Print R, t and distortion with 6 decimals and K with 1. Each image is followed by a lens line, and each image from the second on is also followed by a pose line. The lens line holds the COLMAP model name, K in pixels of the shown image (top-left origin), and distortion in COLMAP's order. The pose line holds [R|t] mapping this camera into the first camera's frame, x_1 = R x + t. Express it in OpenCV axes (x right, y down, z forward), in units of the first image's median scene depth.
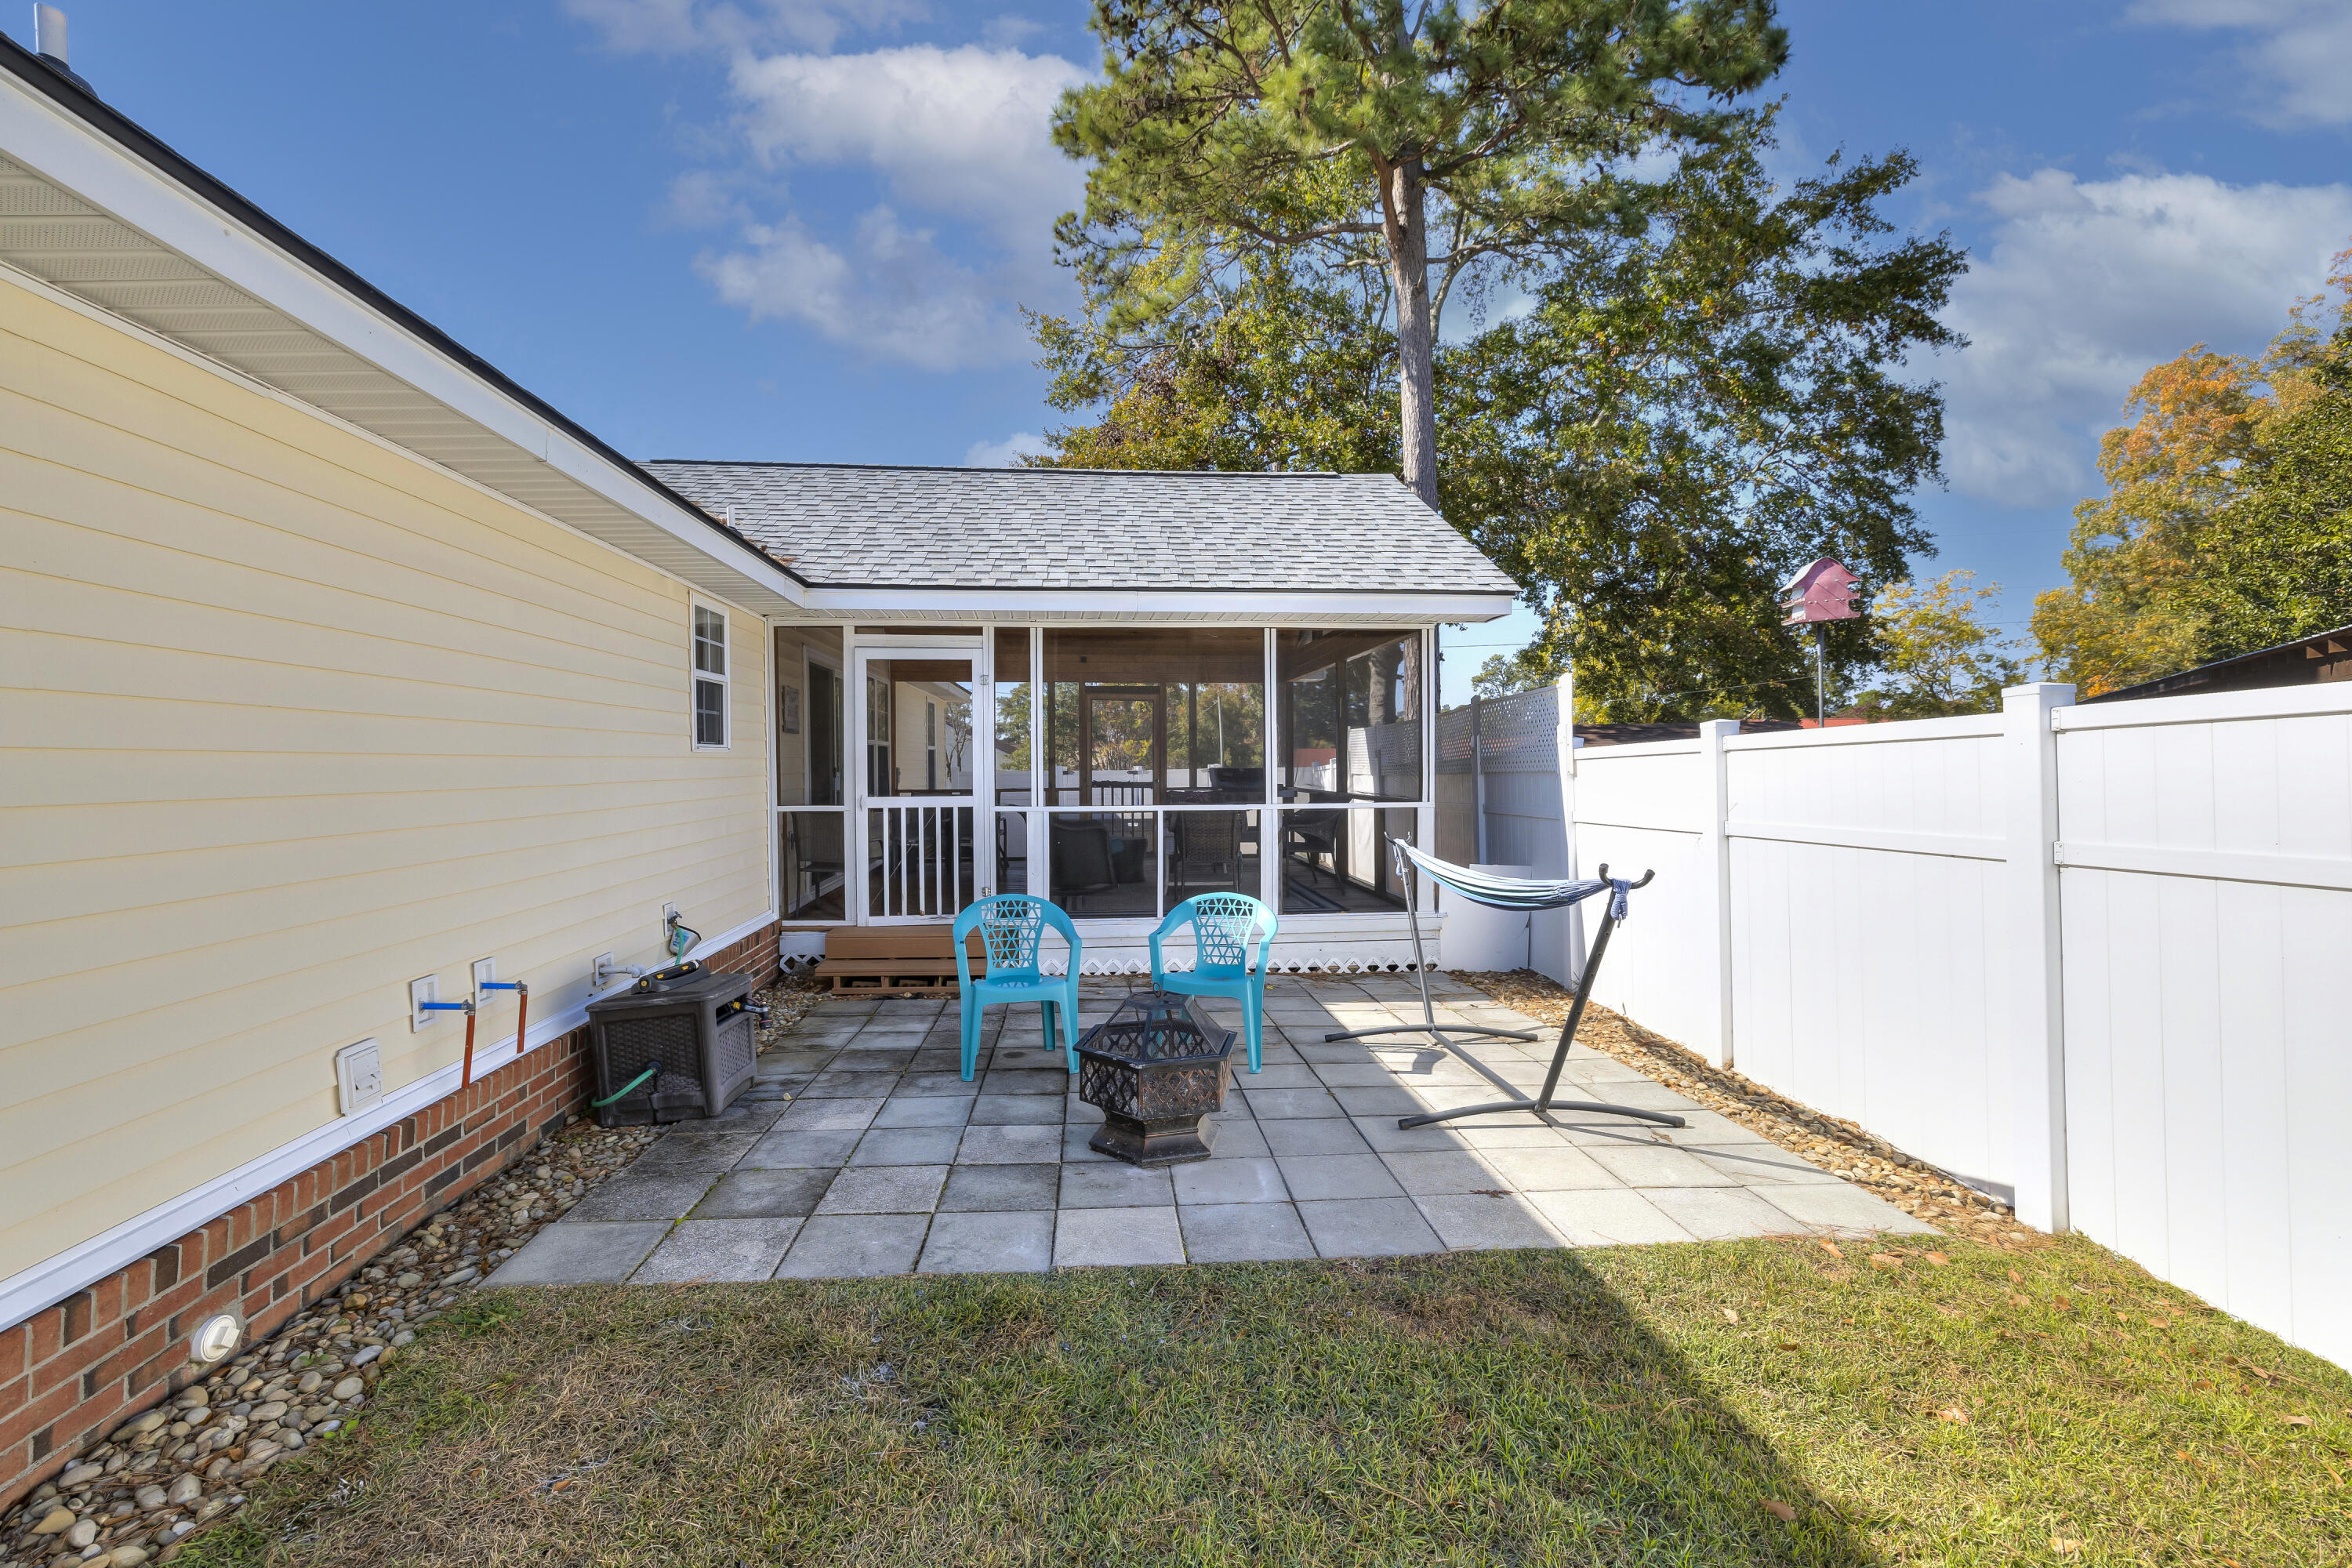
lens RADIAL K [[1044.3, 0, 1170.2], [0, 1044.3, 776.8], [0, 0, 1]] dist [0.001620, 0.000188]
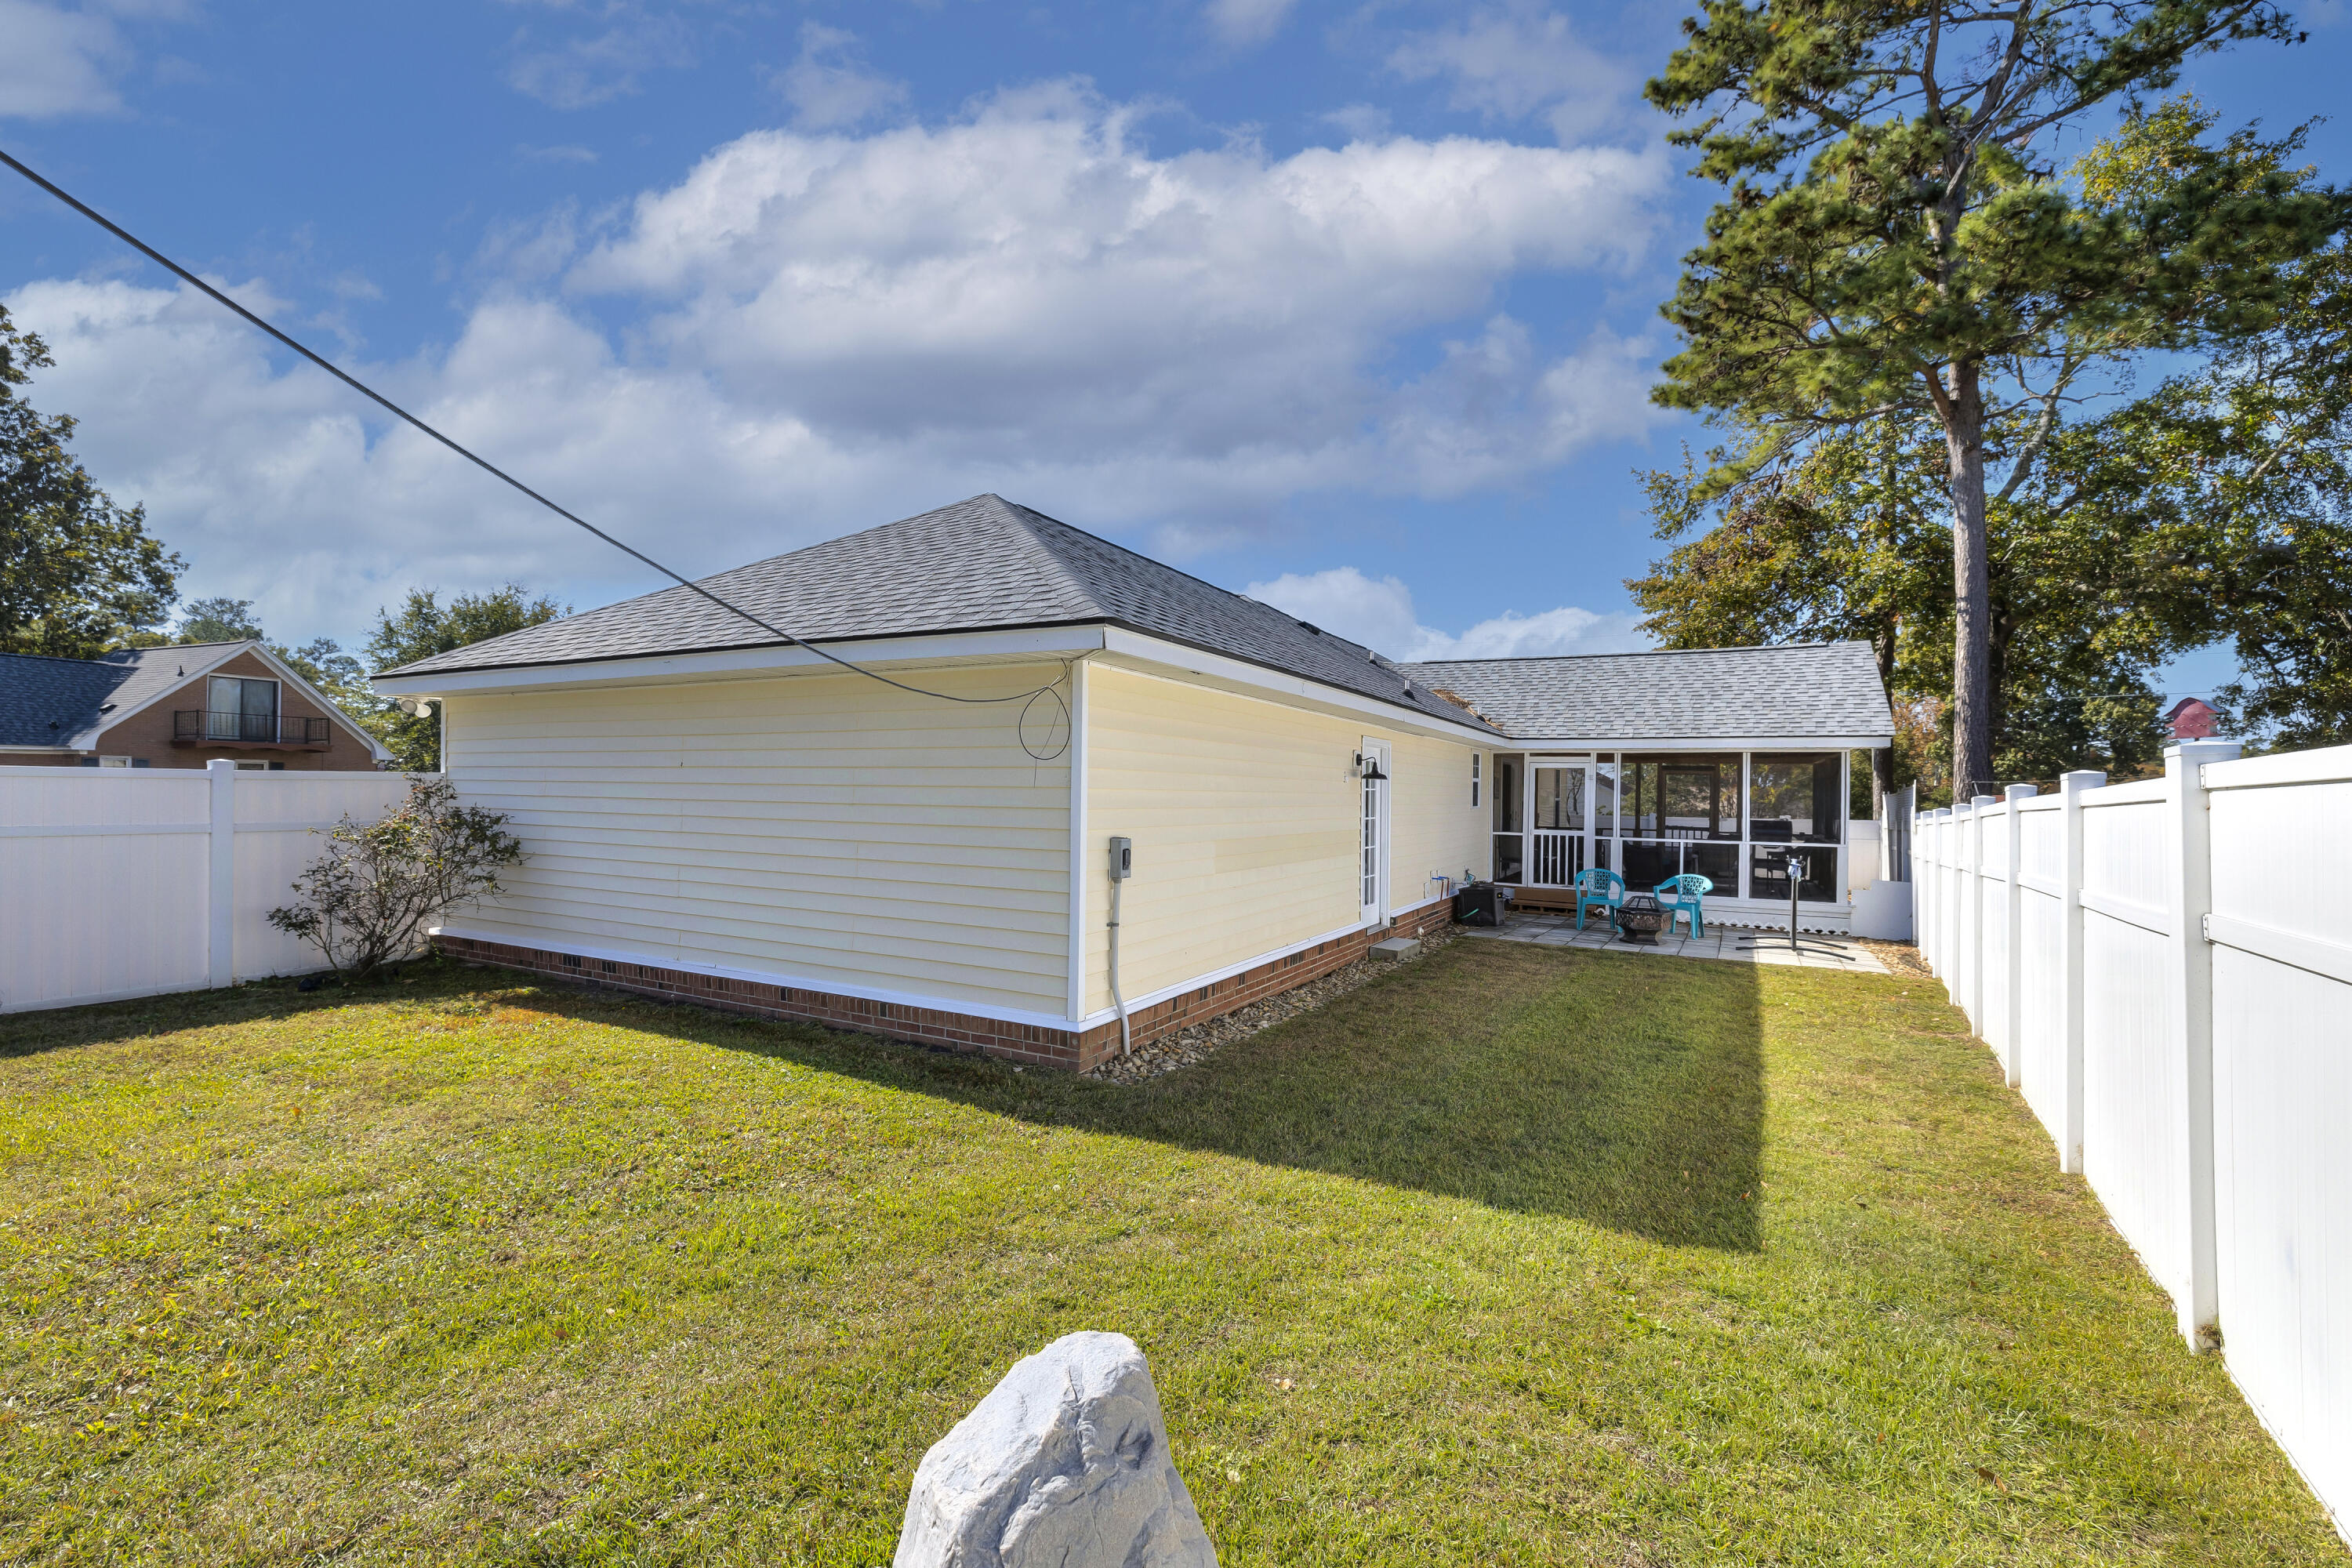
lens RADIAL K [[1029.0, 0, 1141.4], [0, 1029.0, 775.4], [0, 0, 1]] dist [-0.001080, -0.000026]
pose [[0.825537, 0.014049, -0.564173, 0.232836], [-0.029720, 0.999385, -0.018602, -0.027625], [0.563564, 0.032124, 0.825447, -1.169600]]
